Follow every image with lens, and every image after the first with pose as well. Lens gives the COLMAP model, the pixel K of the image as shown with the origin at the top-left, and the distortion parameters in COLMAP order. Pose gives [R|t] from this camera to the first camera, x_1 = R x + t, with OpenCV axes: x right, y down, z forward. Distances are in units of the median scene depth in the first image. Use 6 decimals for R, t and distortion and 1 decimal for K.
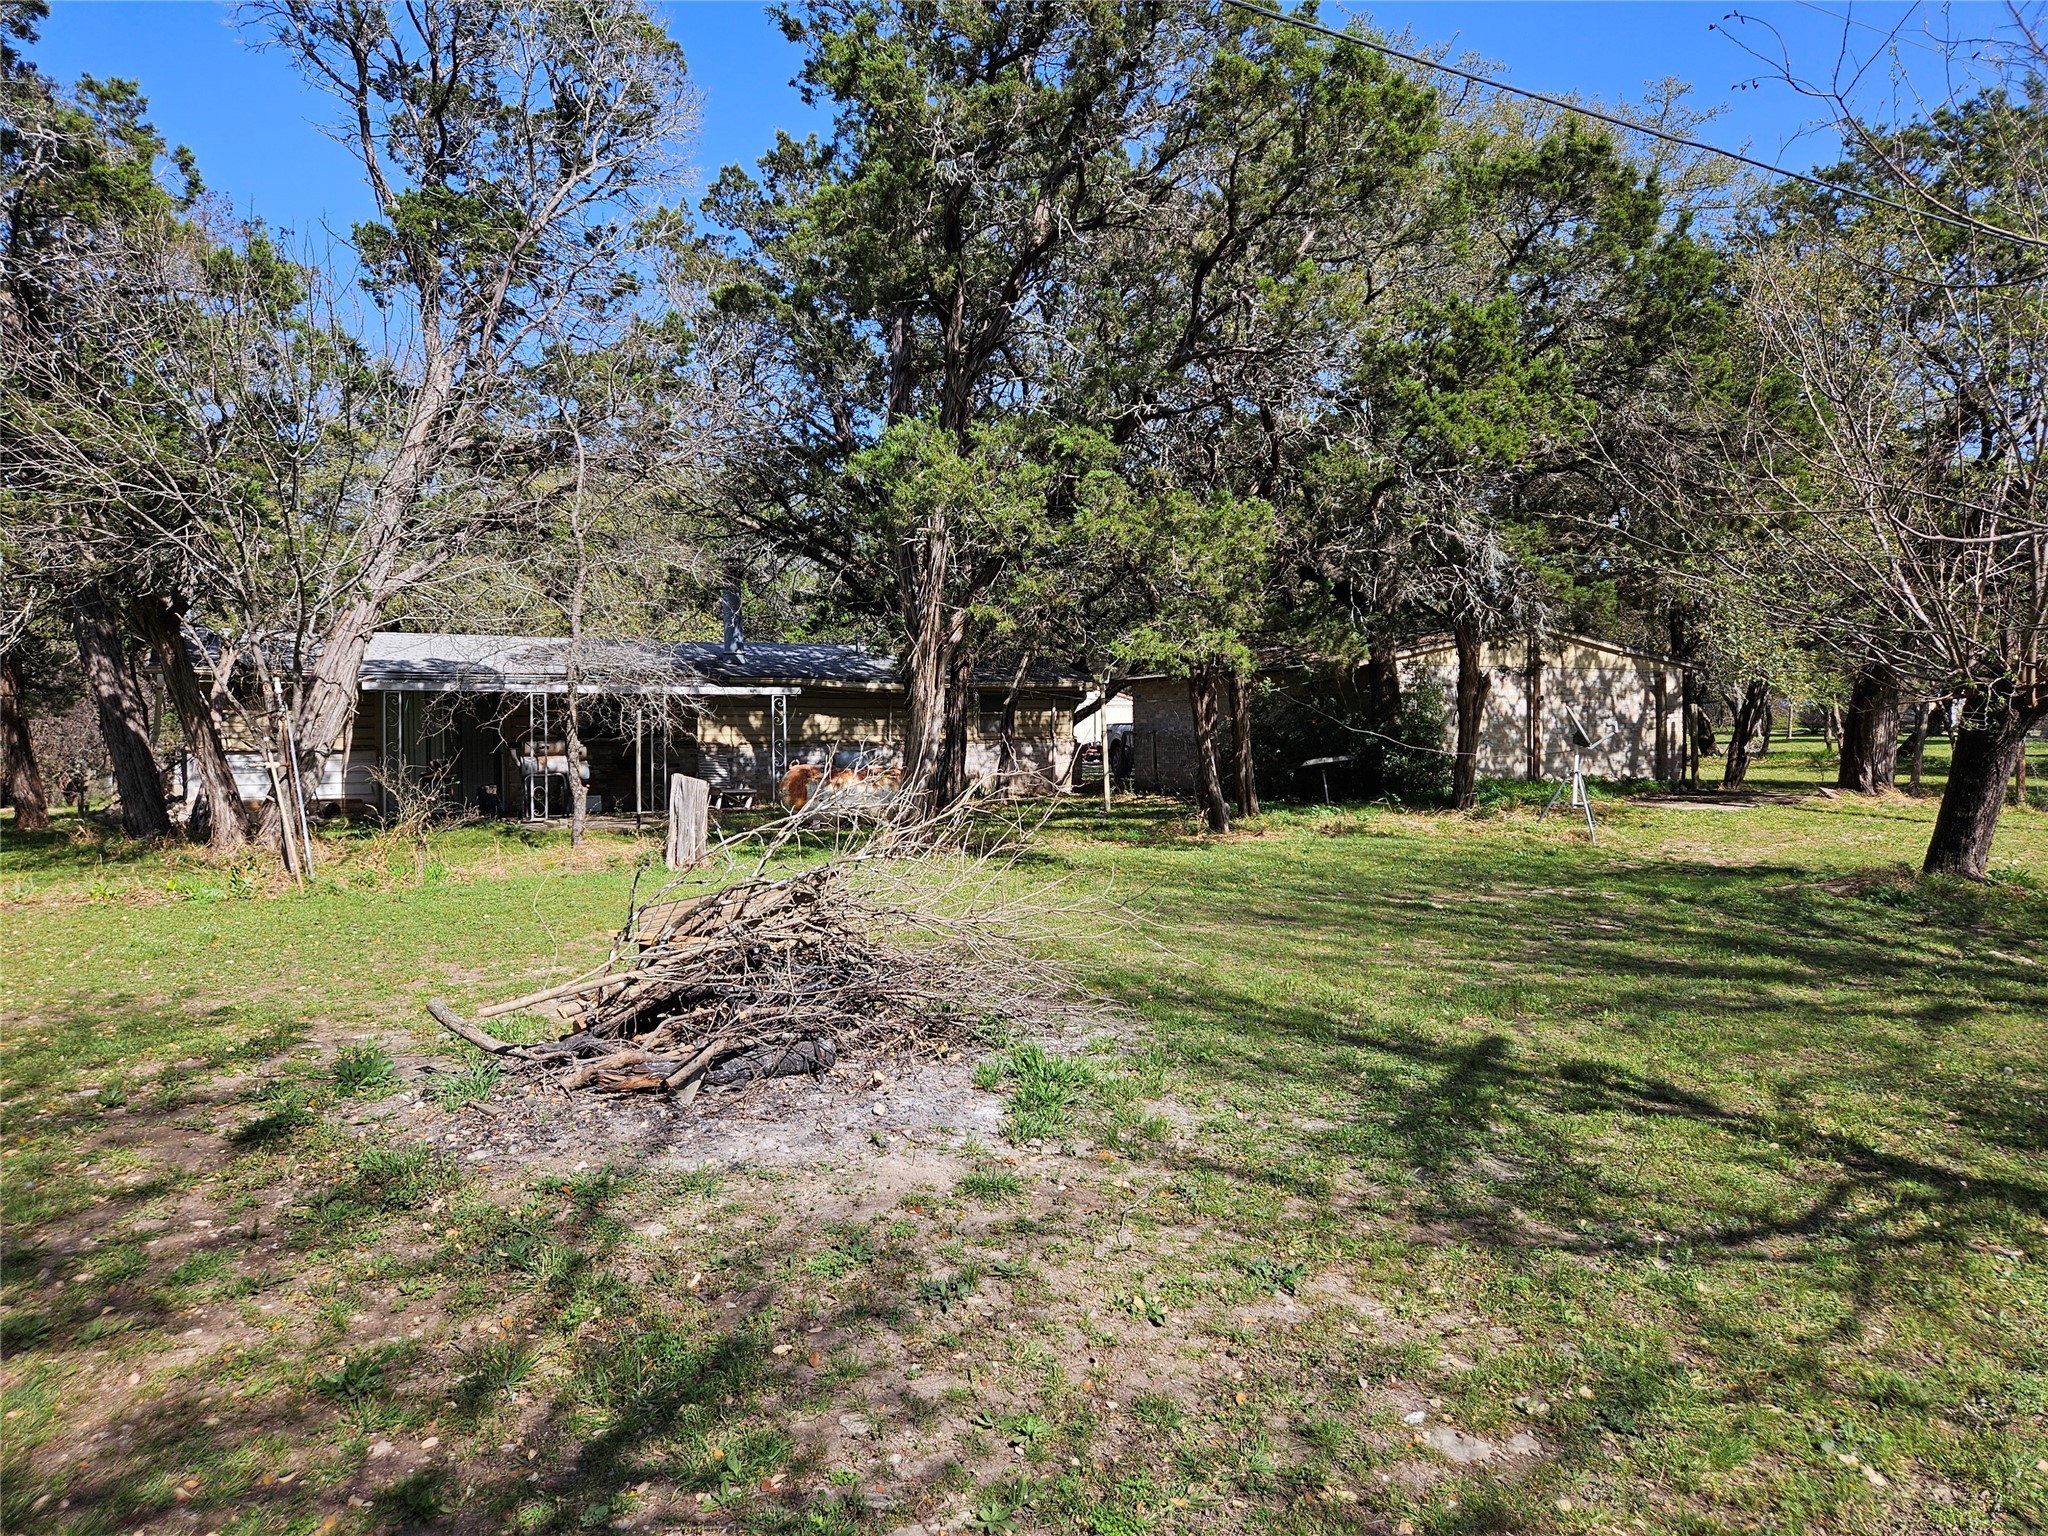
lens RADIAL K [[1363.3, 0, 1002.0], [0, 1363.3, 779.3], [0, 0, 1]] dist [0.078904, -0.068862]
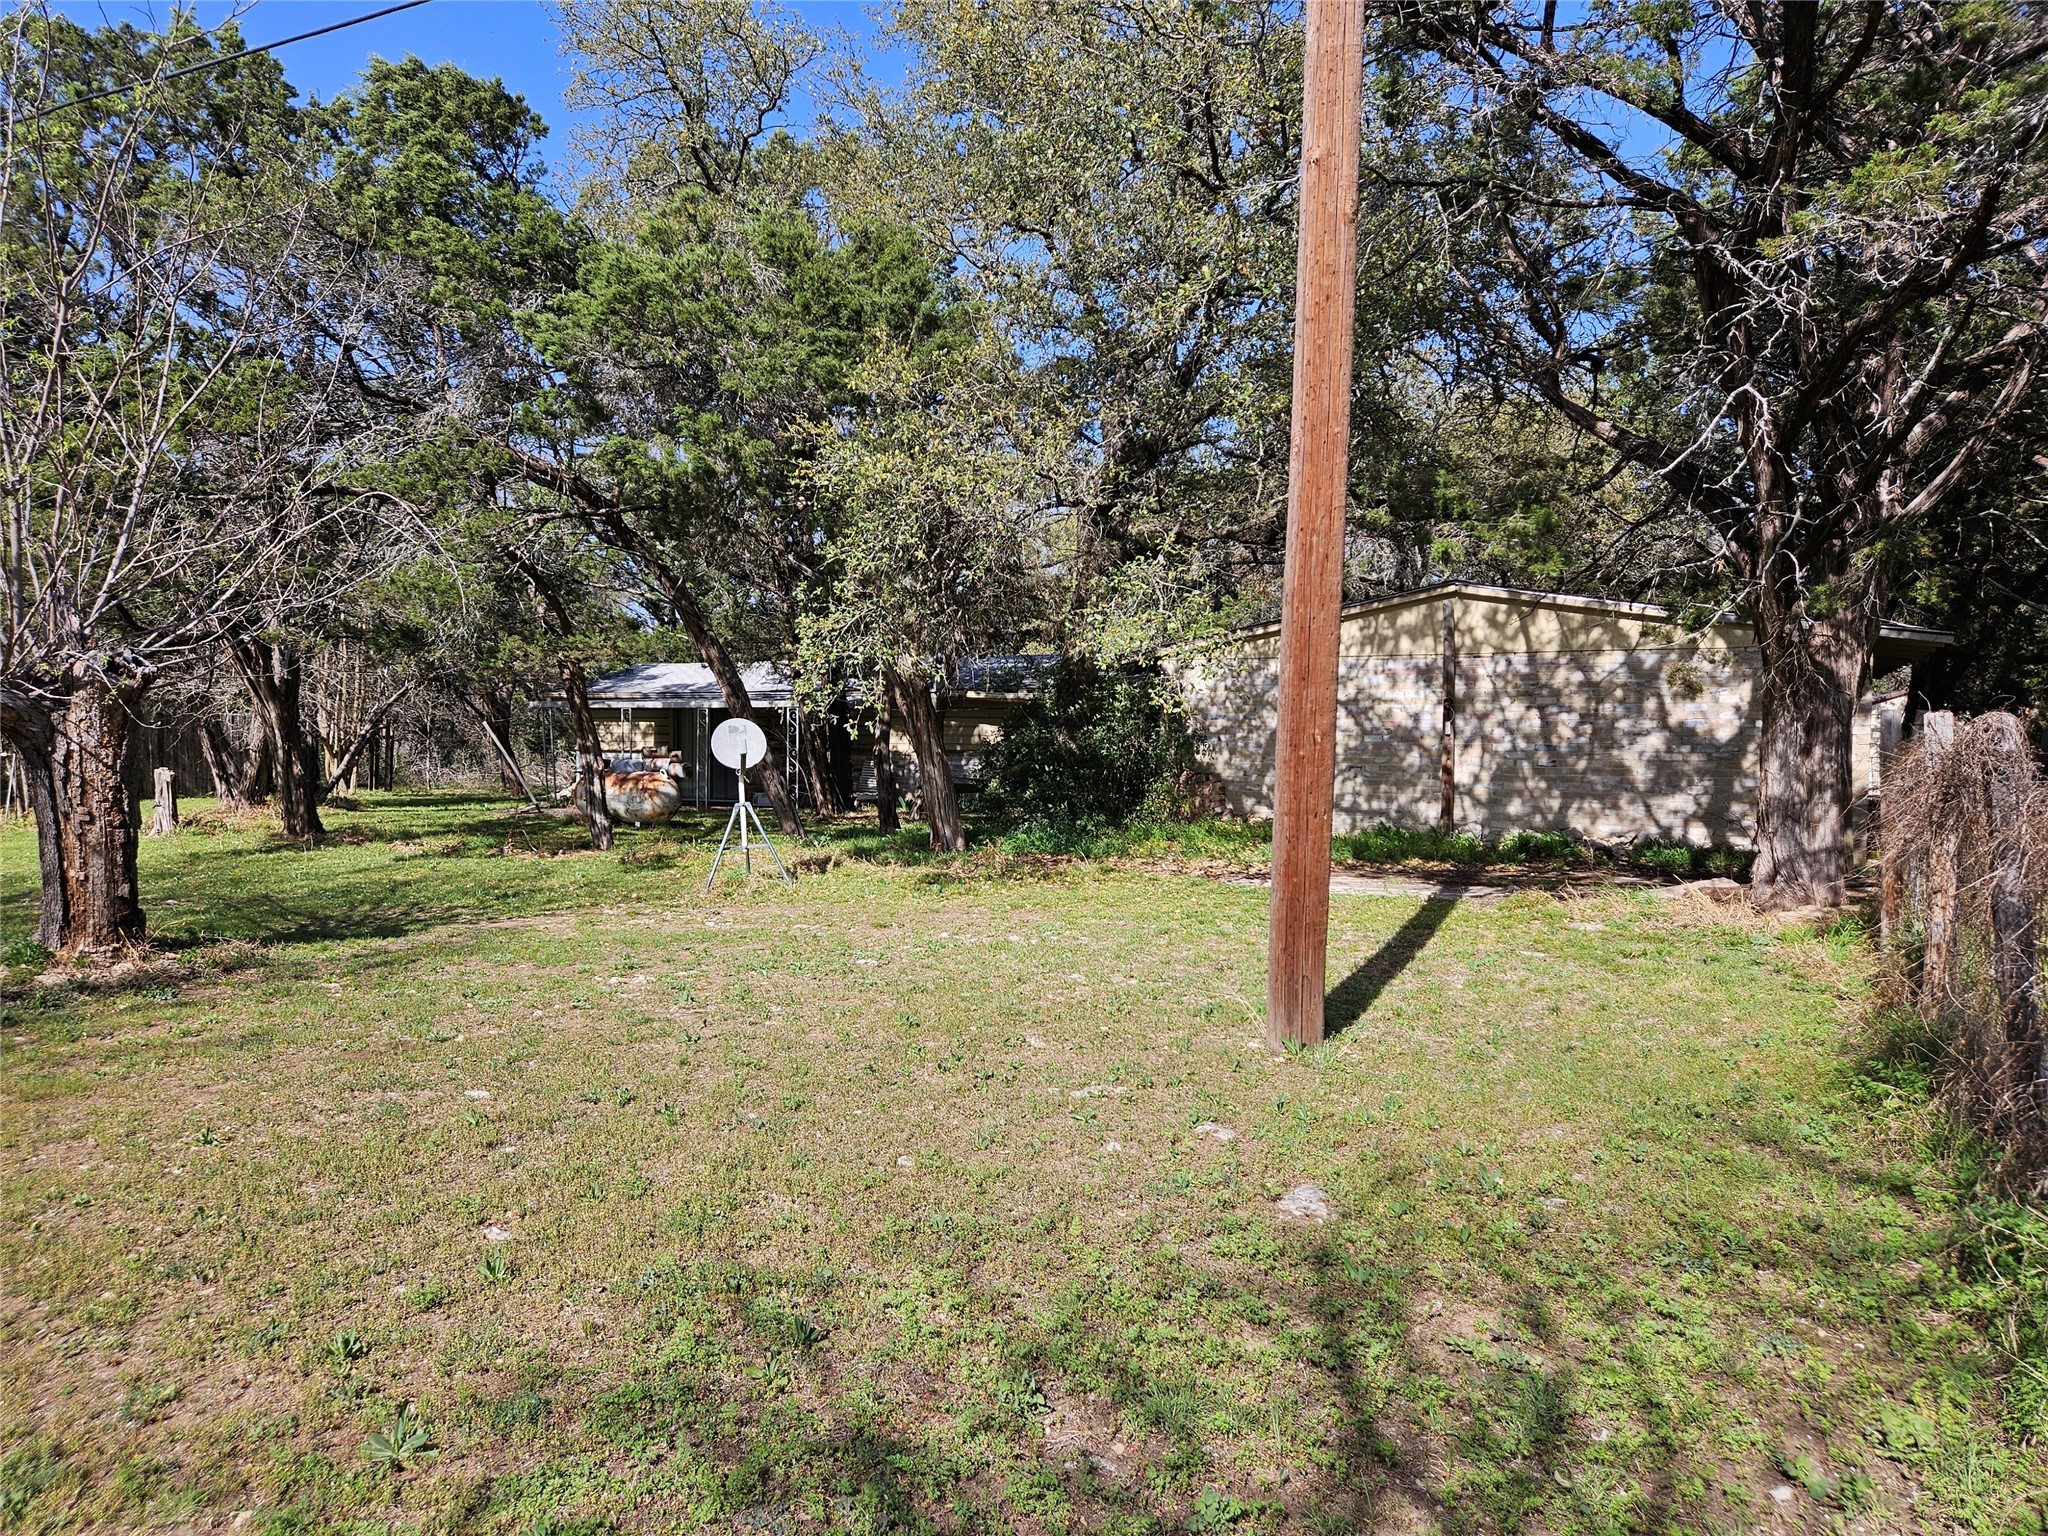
lens RADIAL K [[1363.3, 0, 1009.5], [0, 1363.3, 771.3], [0, 0, 1]] dist [0.078904, -0.068862]
pose [[0.620253, 0.027247, -0.783929, 0.726973], [-0.036261, 0.999324, 0.006043, -0.022565], [0.783563, 0.024678, 0.620822, 0.431384]]
